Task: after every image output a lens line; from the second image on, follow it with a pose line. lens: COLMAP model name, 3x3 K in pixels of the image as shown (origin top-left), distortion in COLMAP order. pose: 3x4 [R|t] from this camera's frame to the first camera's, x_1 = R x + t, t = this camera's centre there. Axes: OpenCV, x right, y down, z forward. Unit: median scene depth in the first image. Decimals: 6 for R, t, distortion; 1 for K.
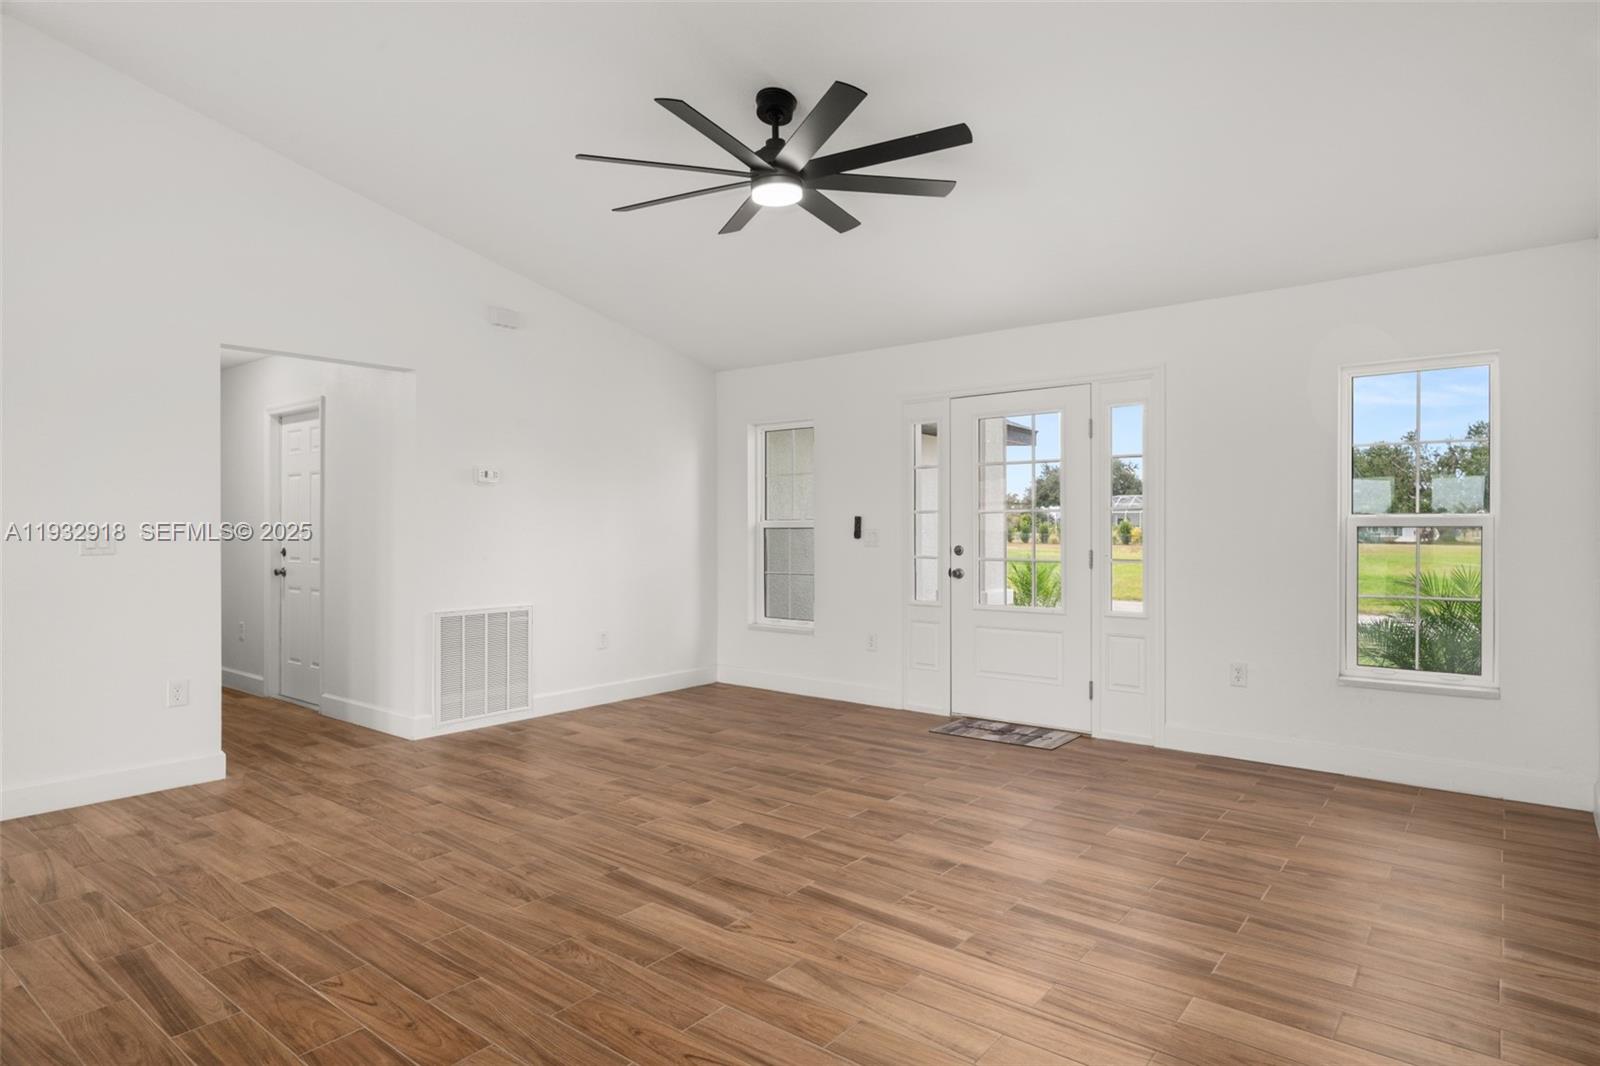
lens RADIAL K [[895.2, 0, 782.9], [0, 895.2, 533.9], [0, 0, 1]] dist [0.004055, 0.002031]
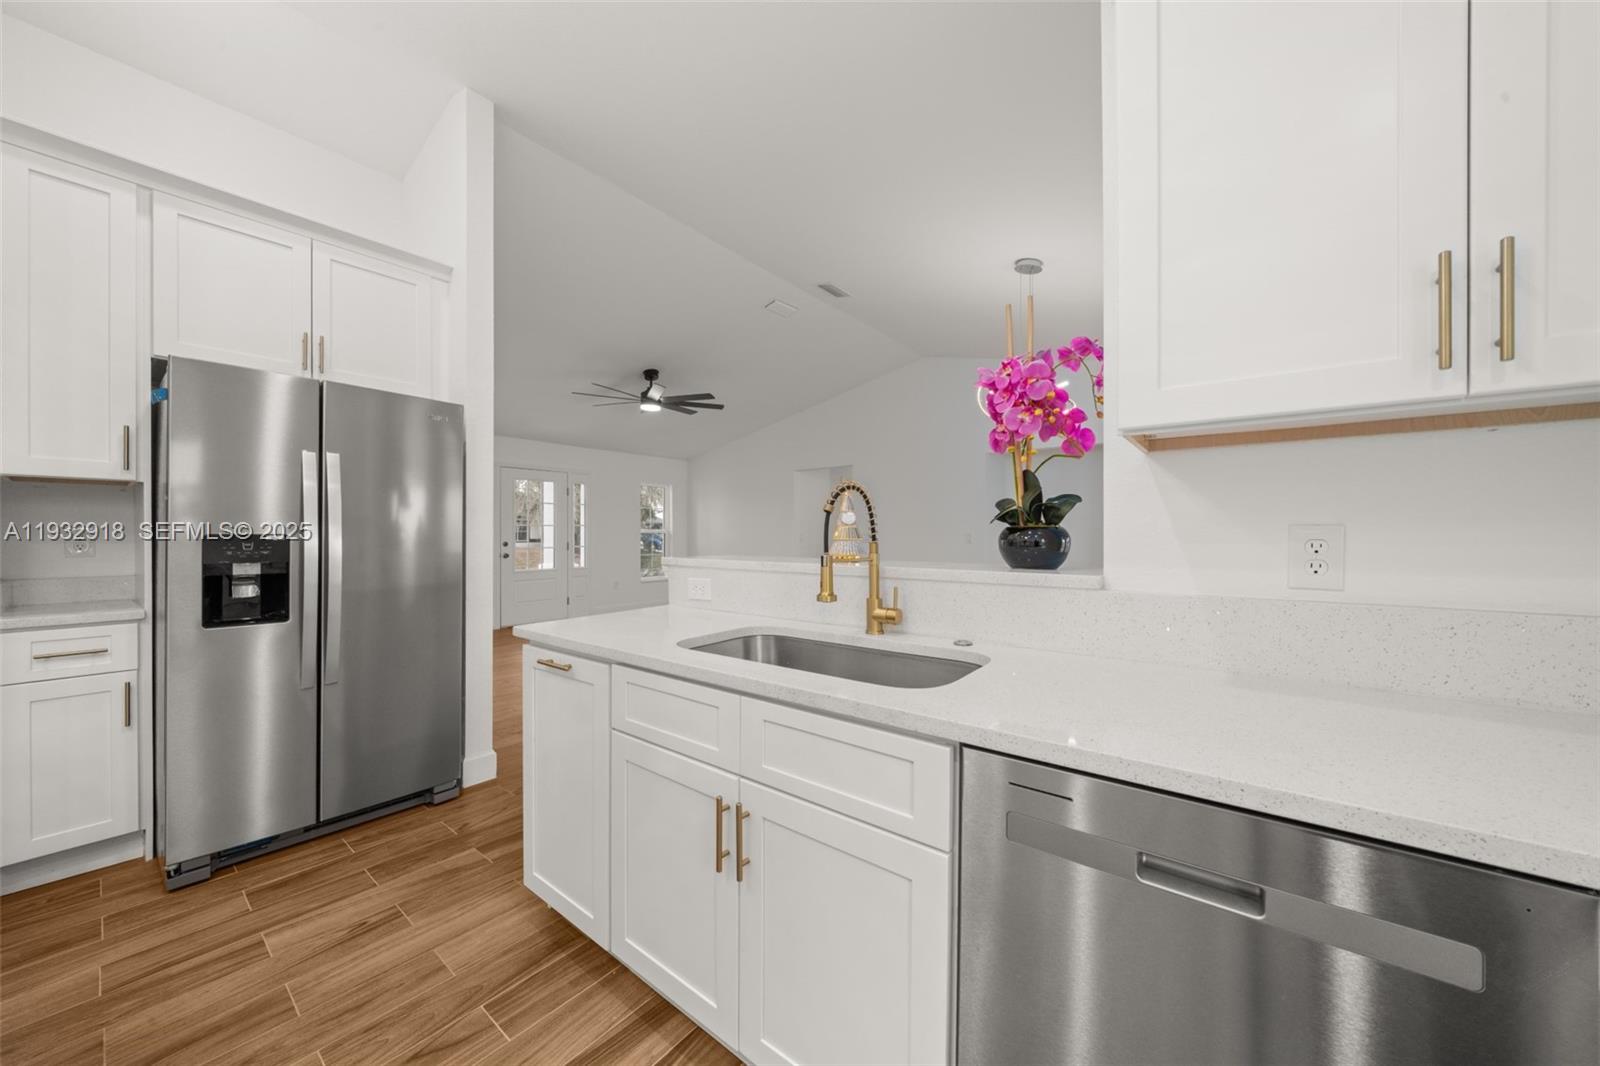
lens RADIAL K [[568.9, 0, 788.3], [0, 568.9, 537.2], [0, 0, 1]] dist [-0.000912, 0.000020]
pose [[-0.001615, -0.004290, 0.999989, -1.679790], [0.001193, 0.999990, 0.004292, -0.002119], [-0.999998, 0.001200, -0.001610, 0.586982]]
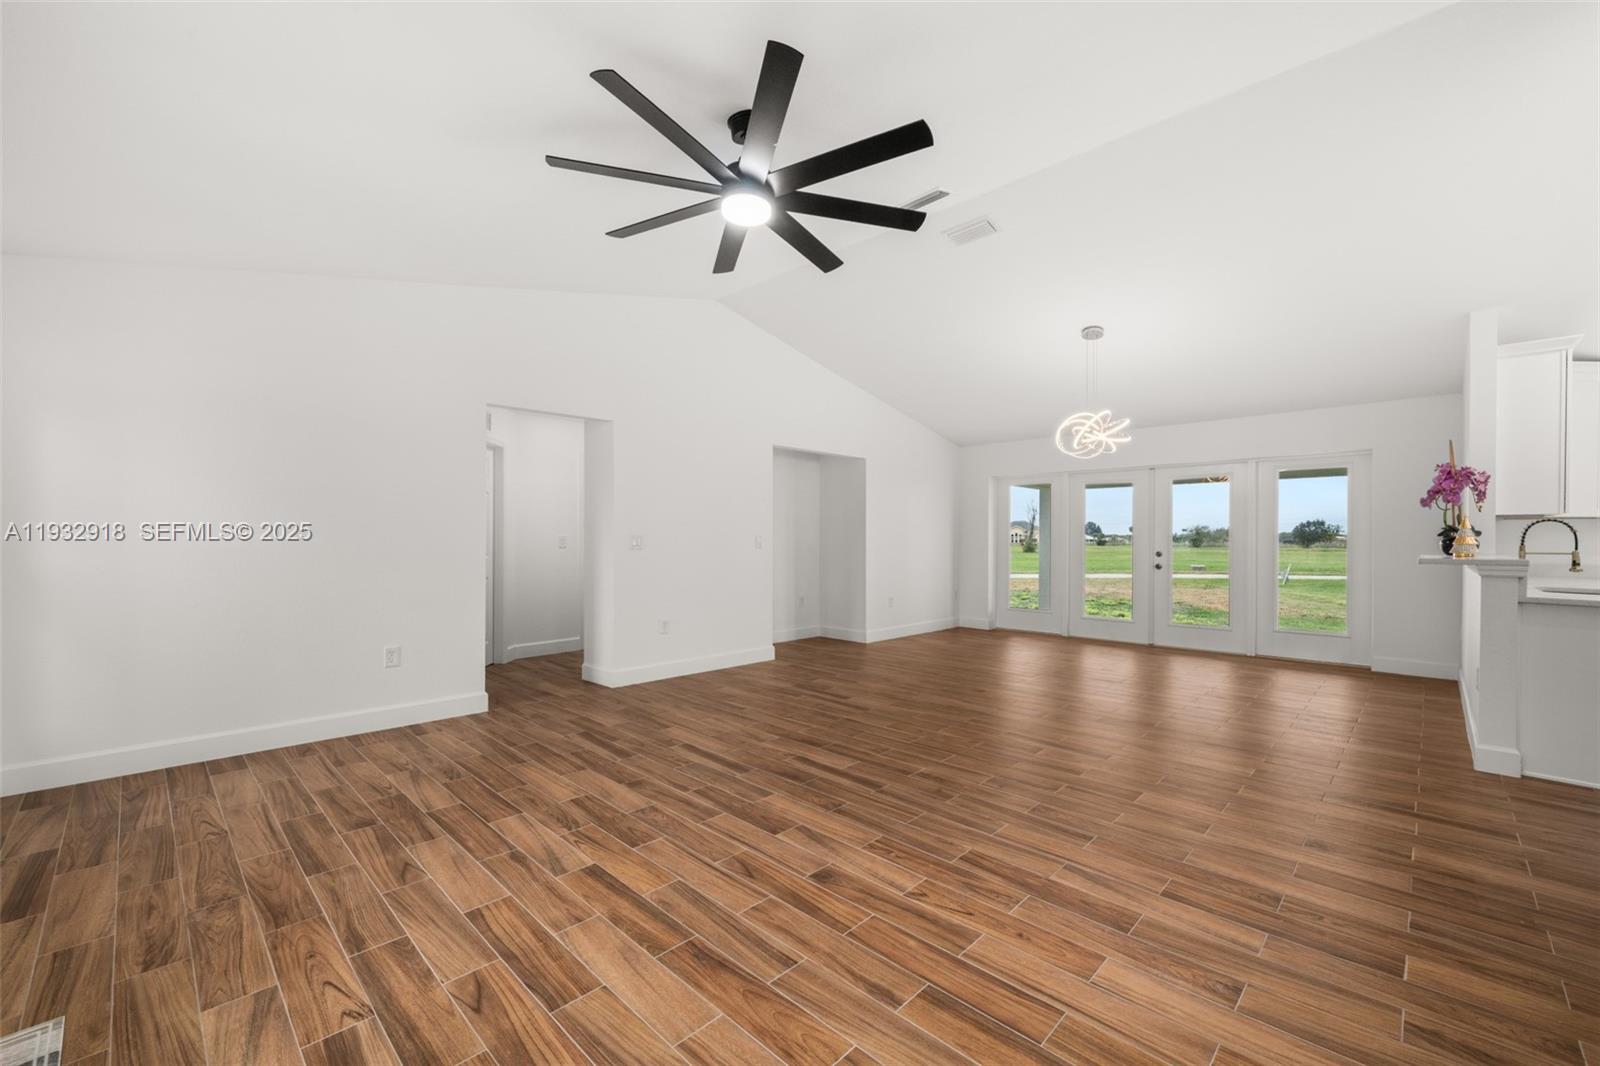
lens RADIAL K [[654.7, 0, 782.0], [0, 654.7, 538.0], [0, 0, 1]] dist [-0.000338, 0.000028]
pose [[-0.994683, -0.004427, 0.102889, -0.124824], [-0.004216, 0.999989, 0.002274, -0.004818], [-0.102898, 0.001828, -0.994690, 1.725595]]
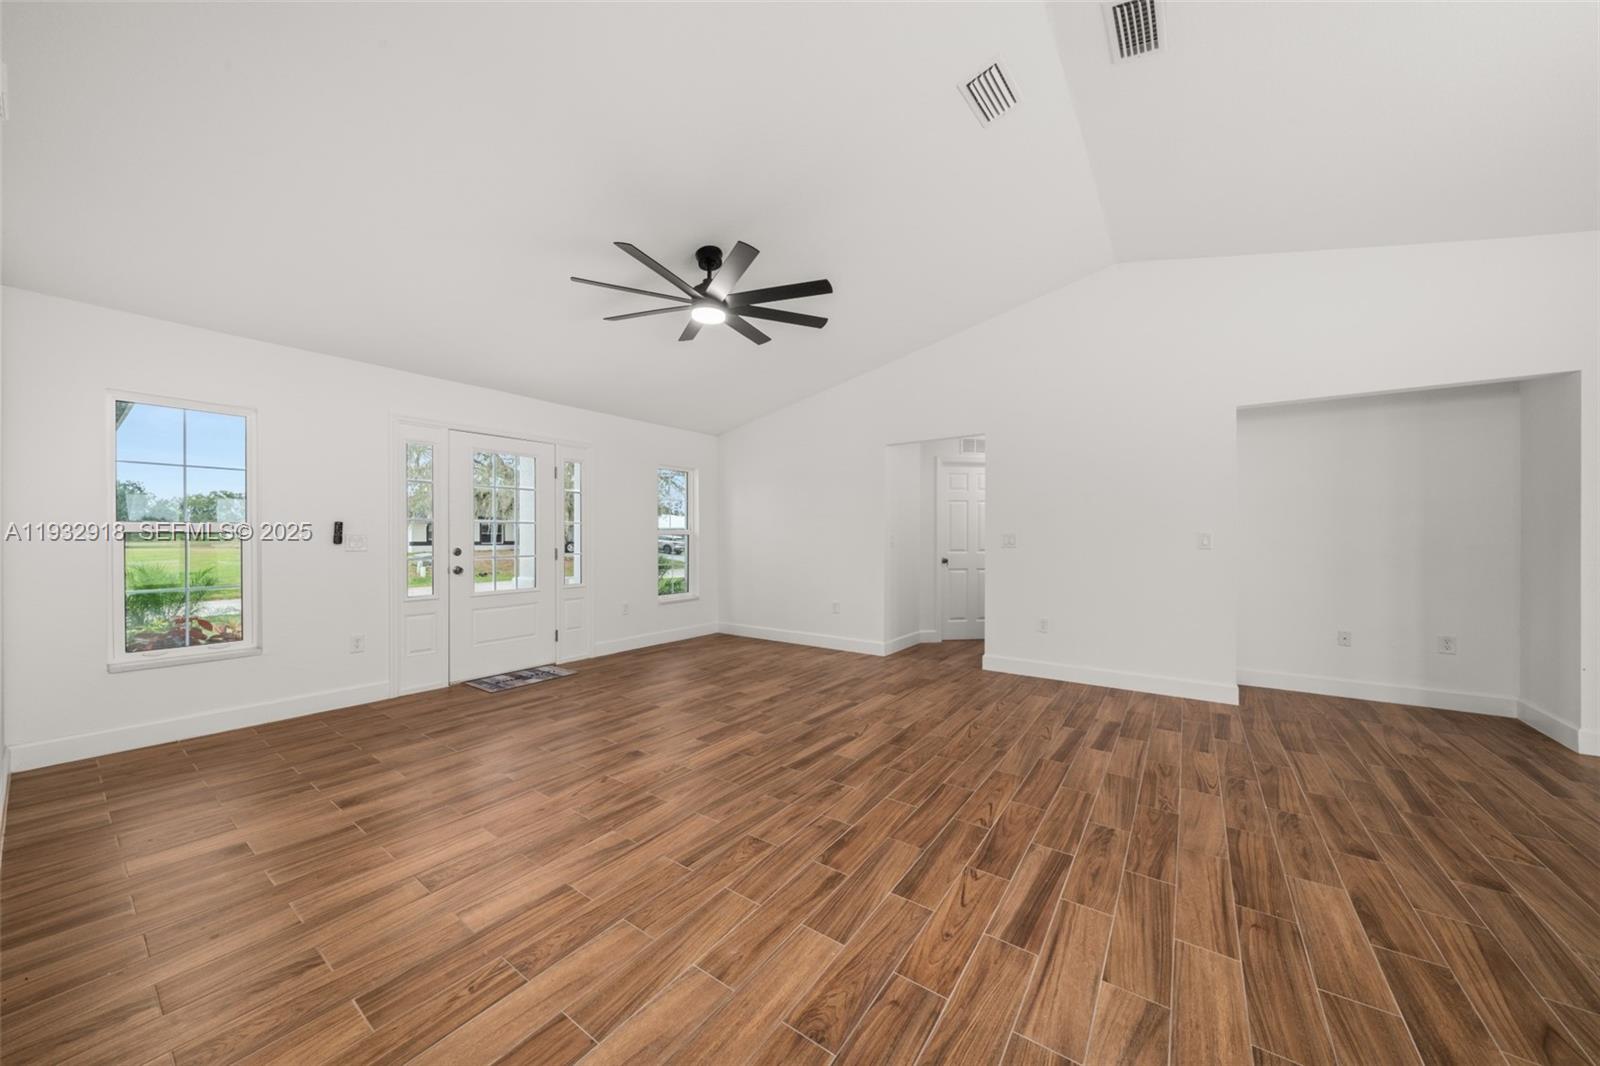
lens RADIAL K [[548.2, 0, 786.5], [0, 548.2, 539.3], [0, 0, 1]] dist [-0.005705, 0.000125]
pose [[-0.048185, -0.004395, 0.998829, -0.939096], [0.002801, 0.999986, 0.004535, -0.003230], [-0.998834, 0.003016, -0.048172, 0.900985]]
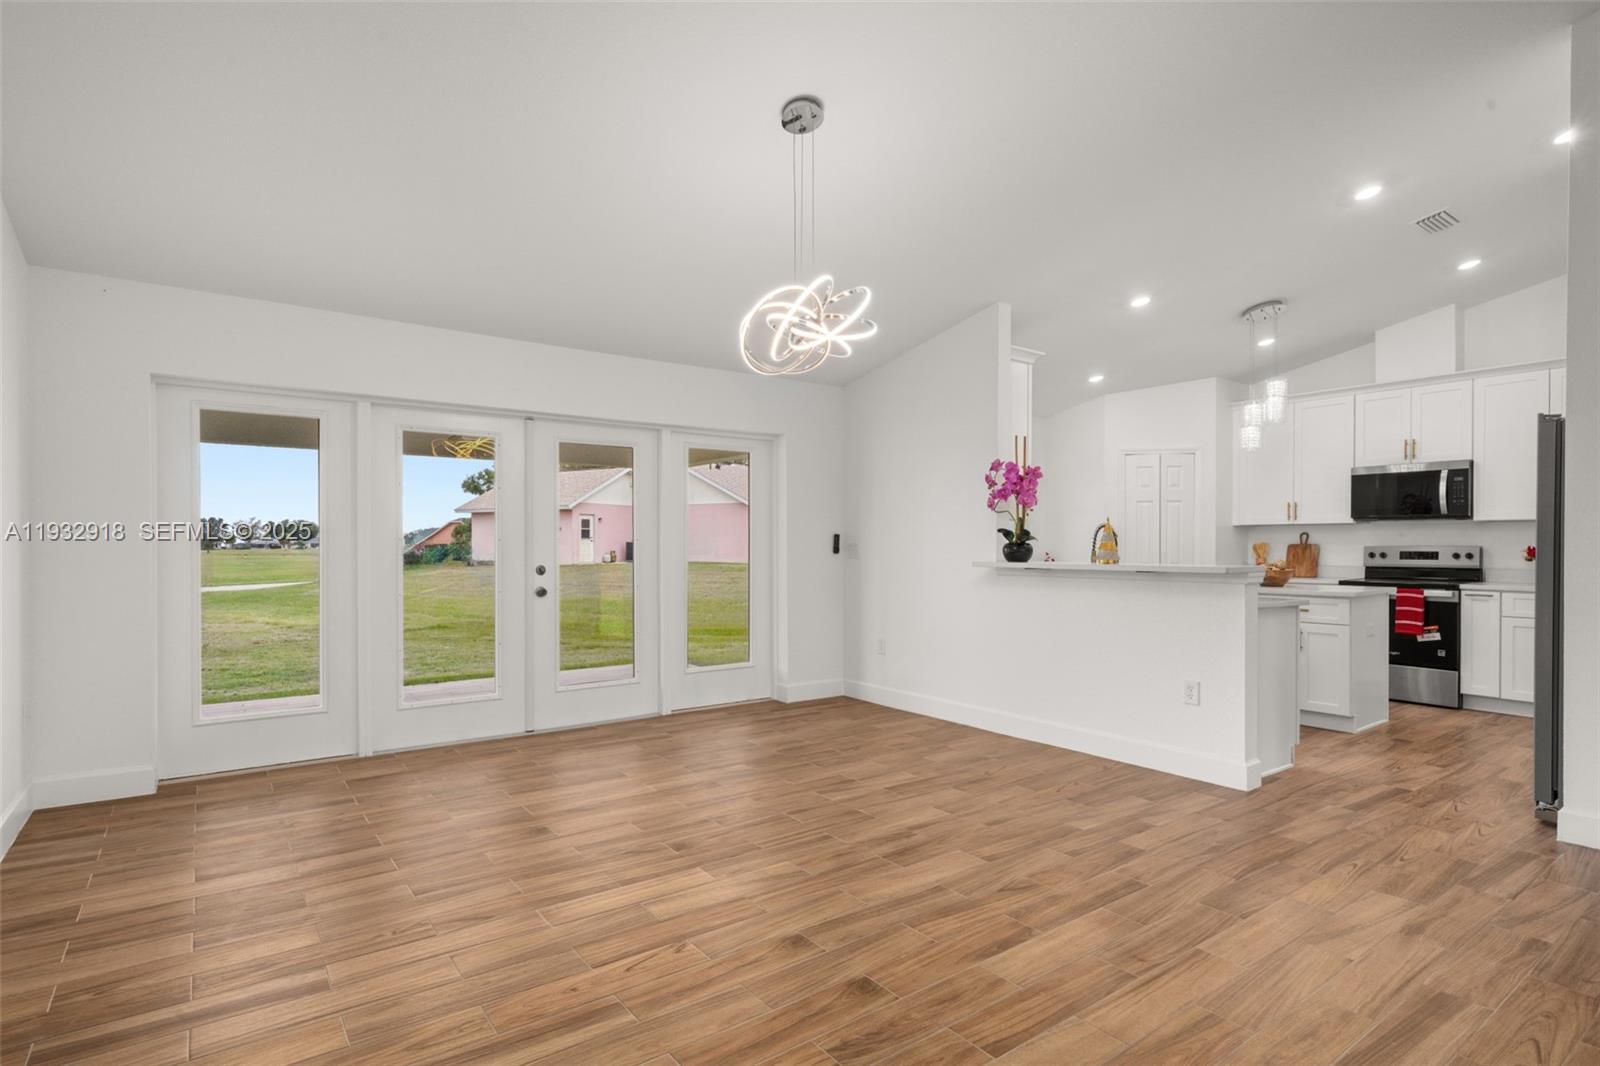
lens RADIAL K [[802.6, 0, 791.5], [0, 802.6, 549.9], [0, 0, 1]] dist [0.002141, 0.000561]
pose [[-0.258346, 0.004747, -0.966041, 0.180310], [-0.005071, 0.999967, 0.006270, -0.002530], [0.966039, 0.006518, -0.258314, 0.381244]]
